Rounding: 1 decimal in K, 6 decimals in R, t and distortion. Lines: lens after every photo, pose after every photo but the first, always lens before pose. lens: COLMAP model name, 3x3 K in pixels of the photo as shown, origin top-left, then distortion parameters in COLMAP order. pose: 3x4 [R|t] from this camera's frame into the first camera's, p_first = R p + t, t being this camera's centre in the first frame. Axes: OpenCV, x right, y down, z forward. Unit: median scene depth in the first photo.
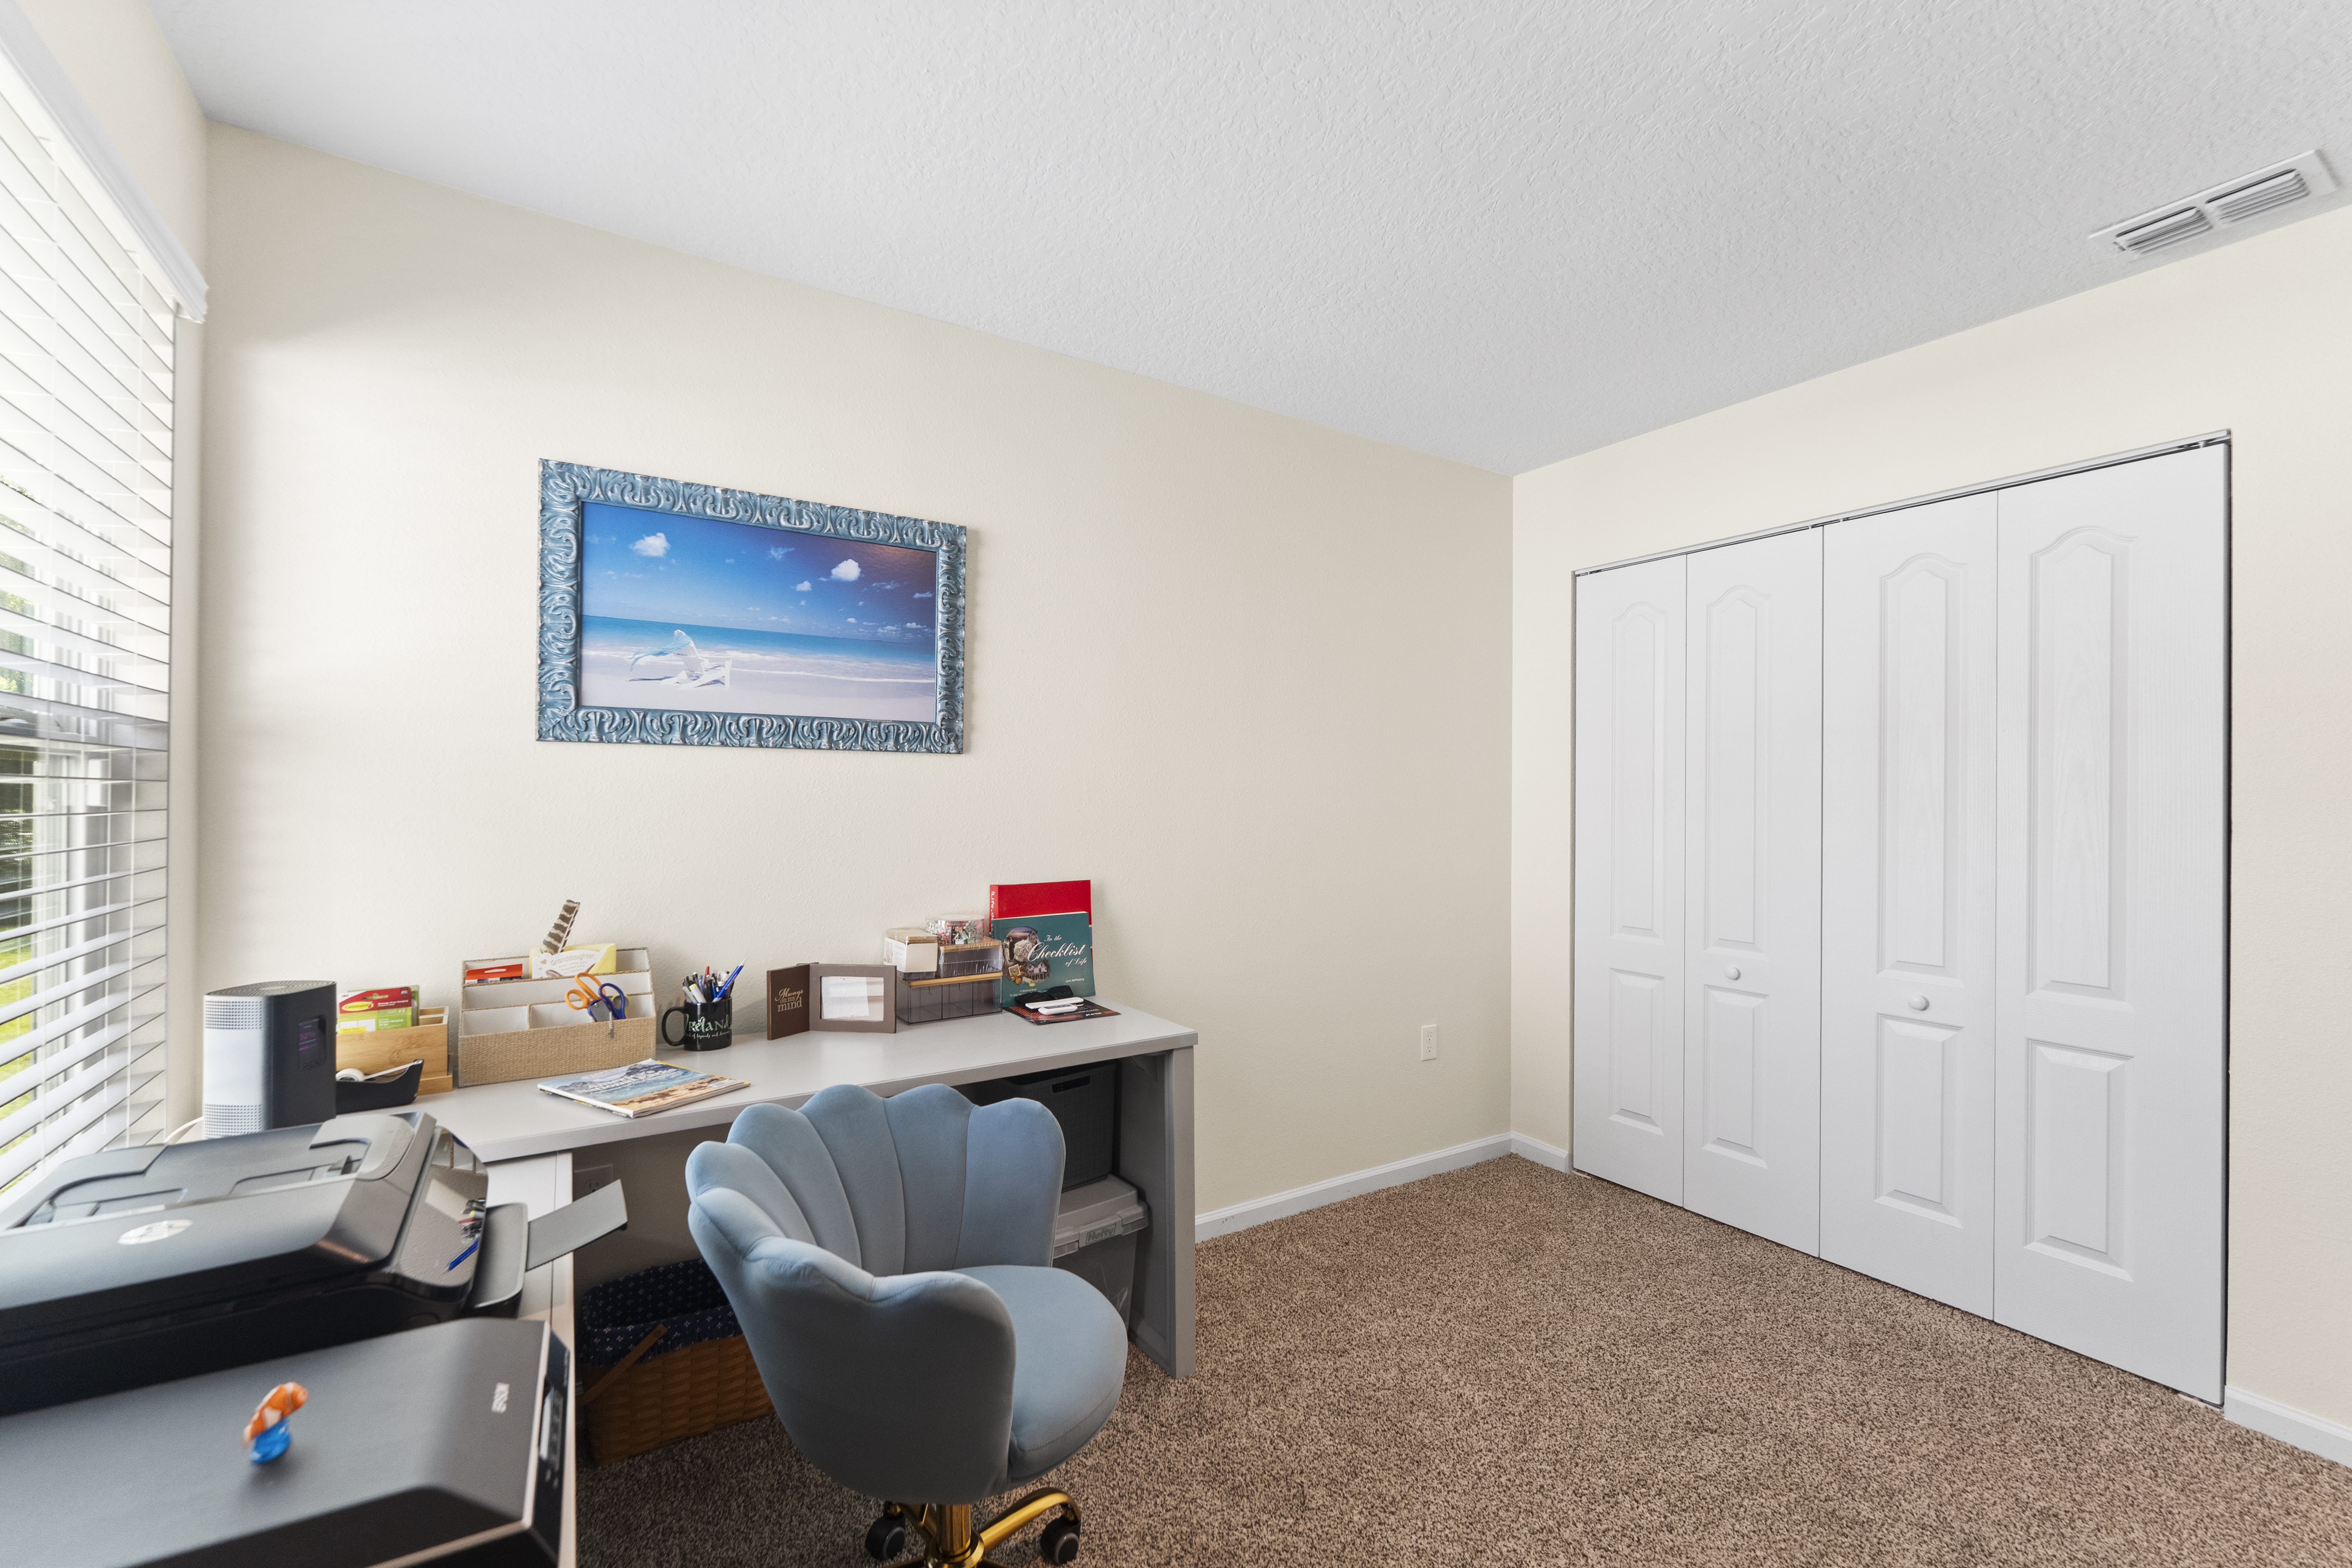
lens RADIAL K [[964.8, 0, 1172.6], [0, 964.8, 787.7], [0, 0, 1]] dist [-0.001201, -0.001352]
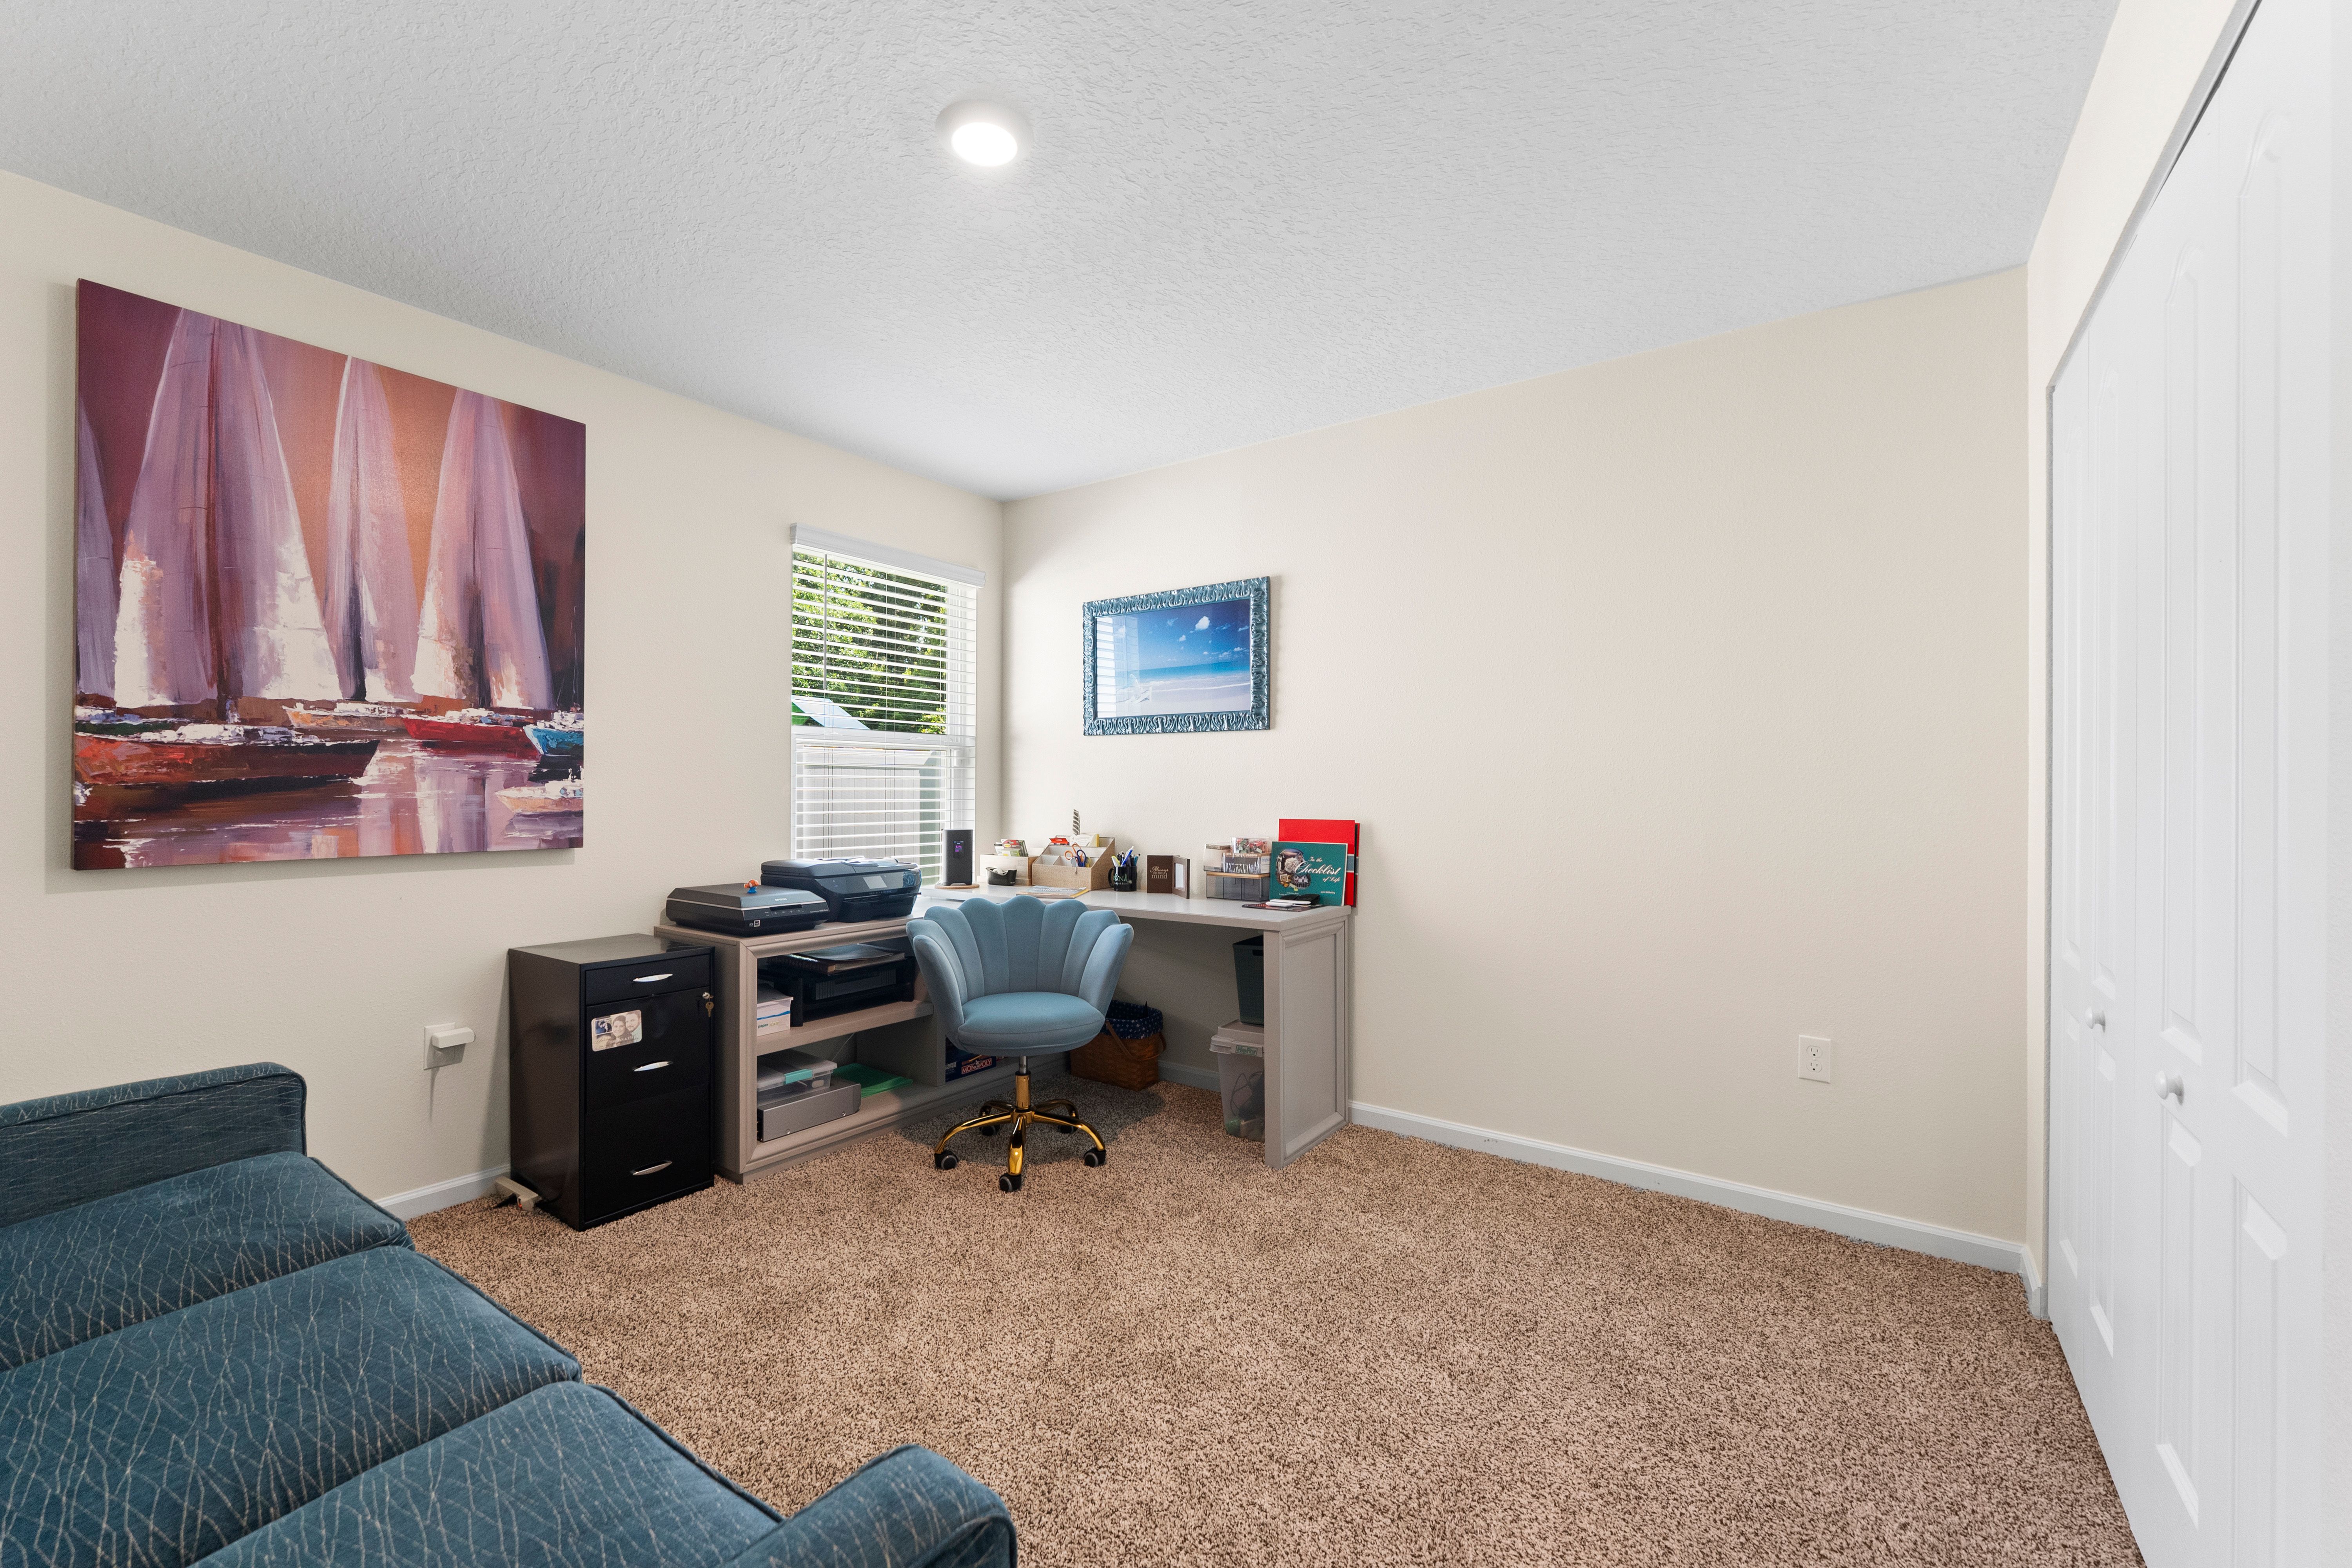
lens RADIAL K [[964.8, 0, 1173.0], [0, 964.8, 781.4], [0, 0, 1]] dist [-0.001201, -0.001352]
pose [[0.379812, -0.010248, -0.925007, 1.124909], [0.006248, 0.999944, -0.008512, 0.057890], [0.925042, -0.002546, 0.379855, 0.305303]]
